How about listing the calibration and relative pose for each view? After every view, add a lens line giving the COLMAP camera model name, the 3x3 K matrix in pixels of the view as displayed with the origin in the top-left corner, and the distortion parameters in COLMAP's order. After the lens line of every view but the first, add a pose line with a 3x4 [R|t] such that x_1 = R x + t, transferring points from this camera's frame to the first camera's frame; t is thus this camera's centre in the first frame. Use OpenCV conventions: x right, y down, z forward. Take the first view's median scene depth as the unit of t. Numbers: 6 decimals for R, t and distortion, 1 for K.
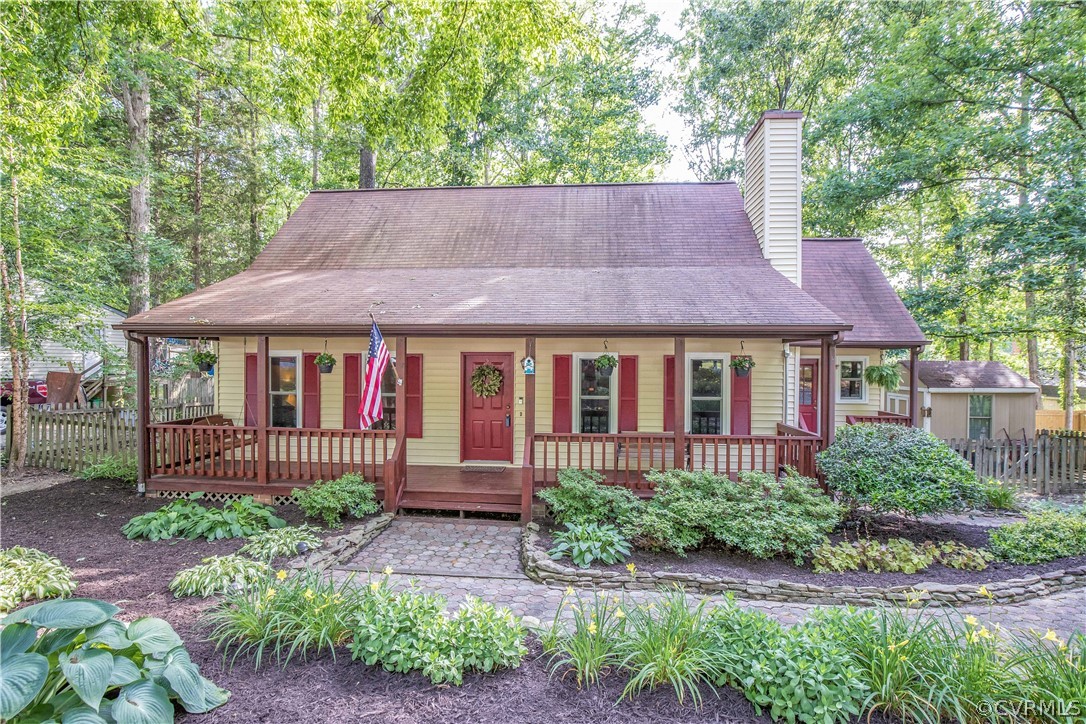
lens RADIAL K [[506.3, 0, 542.3], [0, 506.3, 362.9], [0, 0, 1]] dist [-0.018300, 0.000839]
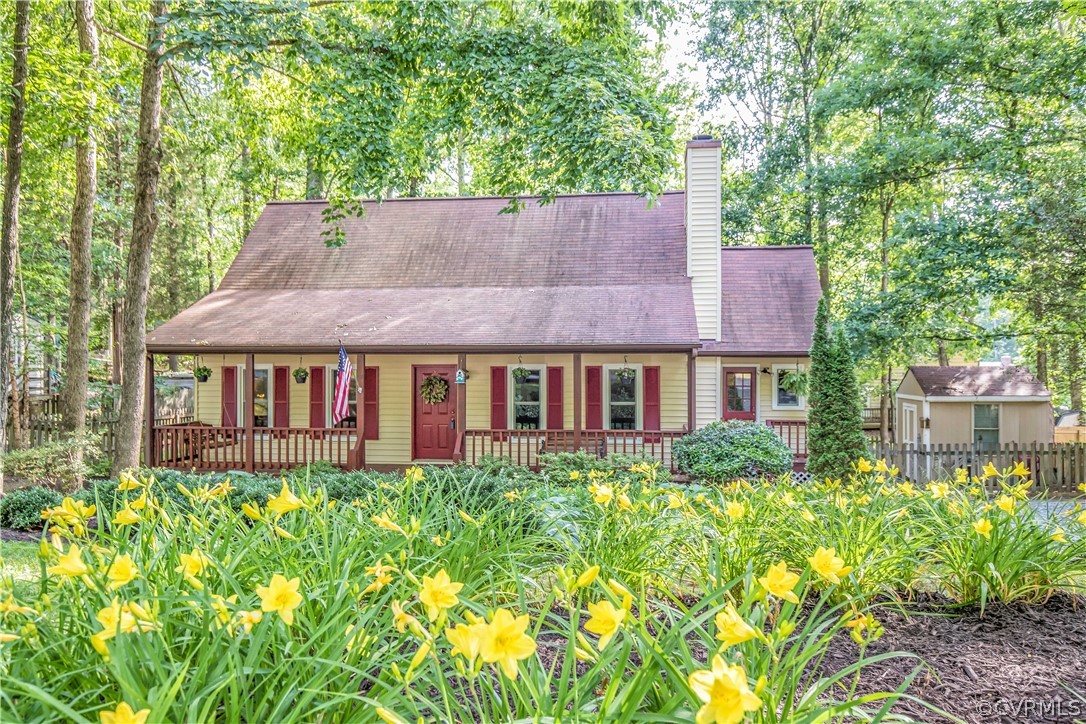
lens RADIAL K [[809.5, 0, 544.3], [0, 809.5, 360.5], [0, 0, 1]] dist [0.029819, 0.004084]
pose [[0.999157, -0.008209, -0.040233, 0.211911], [0.007814, 0.999920, -0.009980, -0.009871], [0.040312, 0.009657, 0.999140, -0.818267]]
